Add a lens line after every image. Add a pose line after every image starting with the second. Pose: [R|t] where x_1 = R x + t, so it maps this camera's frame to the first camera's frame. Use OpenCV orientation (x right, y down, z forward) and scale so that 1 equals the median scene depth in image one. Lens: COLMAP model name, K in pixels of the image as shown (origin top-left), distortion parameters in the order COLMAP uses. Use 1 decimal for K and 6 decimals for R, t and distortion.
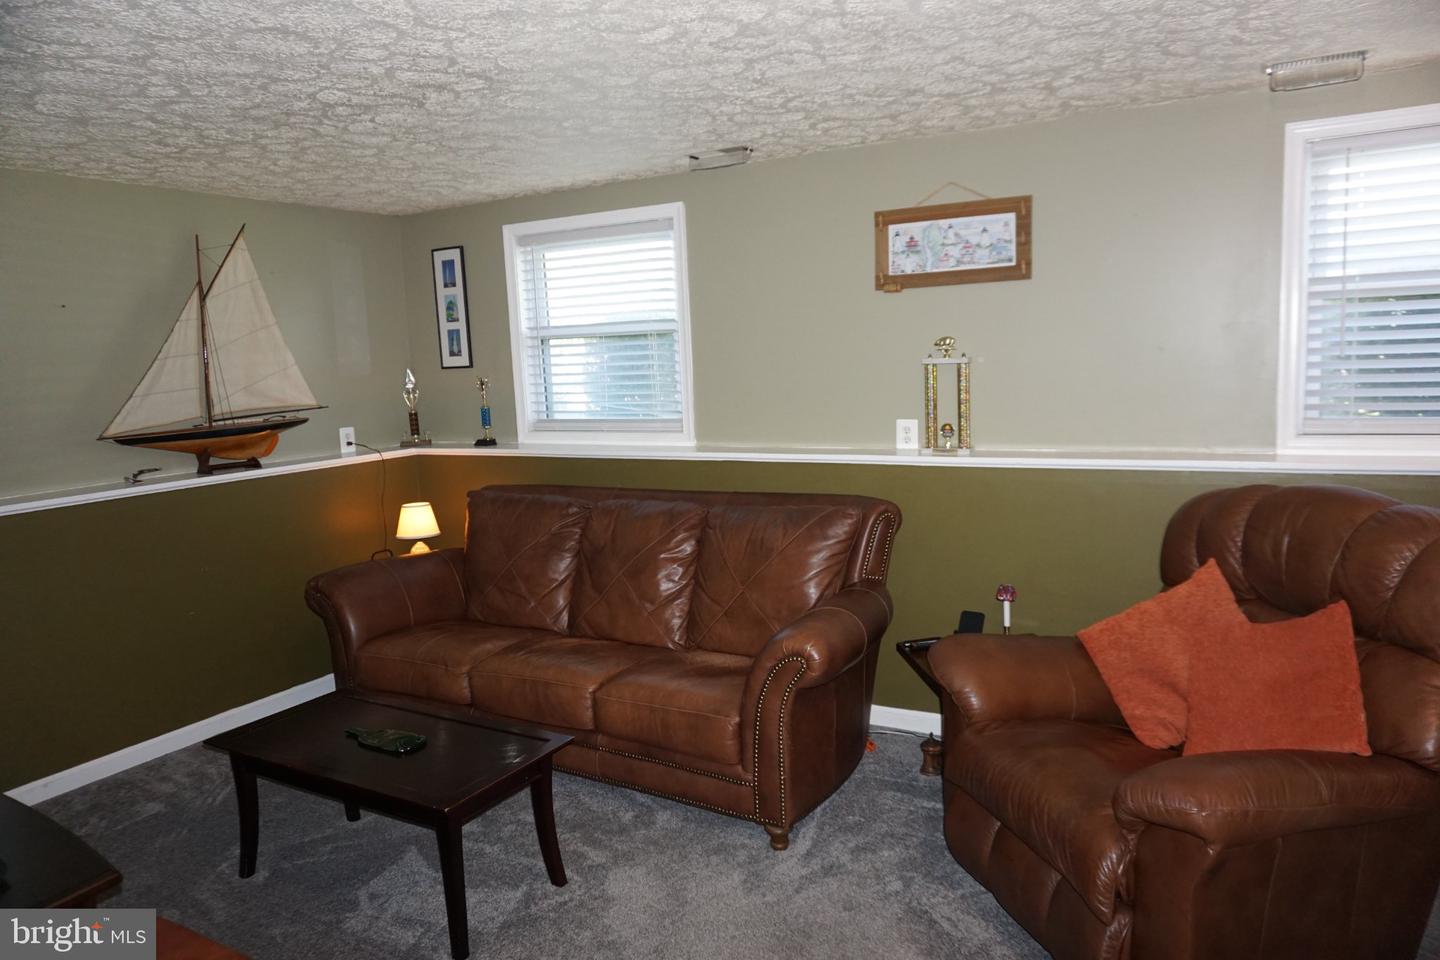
lens RADIAL K [[956.9, 0, 720.0], [0, 956.9, 480.0], [0, 0, 1]] dist [-0.056049, 0.038515]
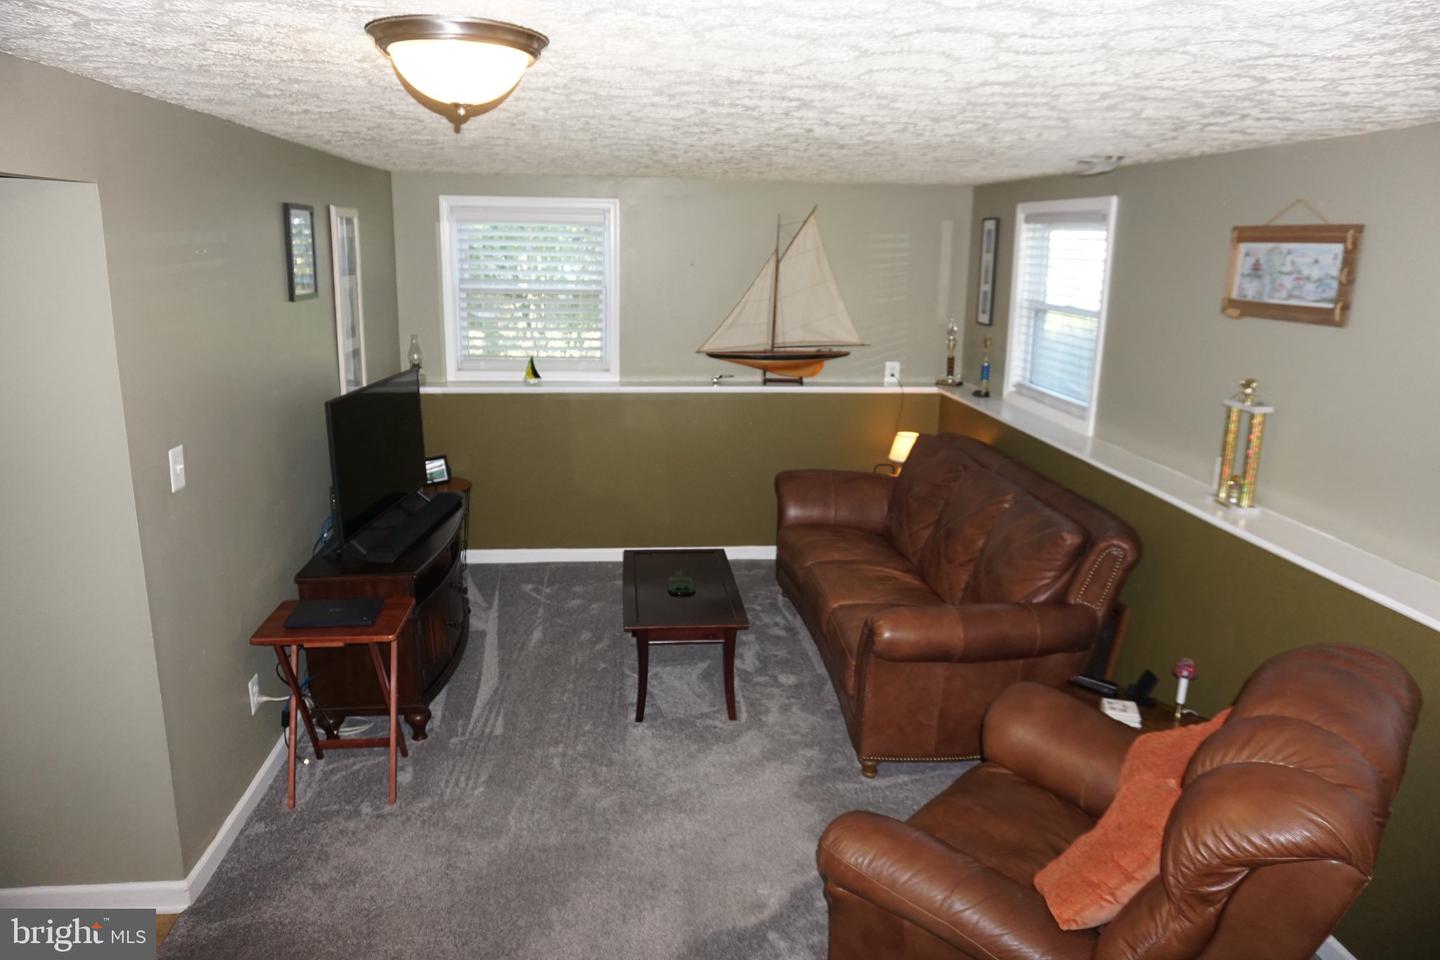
lens RADIAL K [[956.9, 0, 720.0], [0, 956.9, 480.0], [0, 0, 1]] dist [-0.056049, 0.038515]
pose [[0.581214, 0.246895, -0.775392, 0.632213], [-0.147578, 0.969042, 0.197935, -0.155504], [0.800257, -0.000612, 0.599657, 0.081896]]
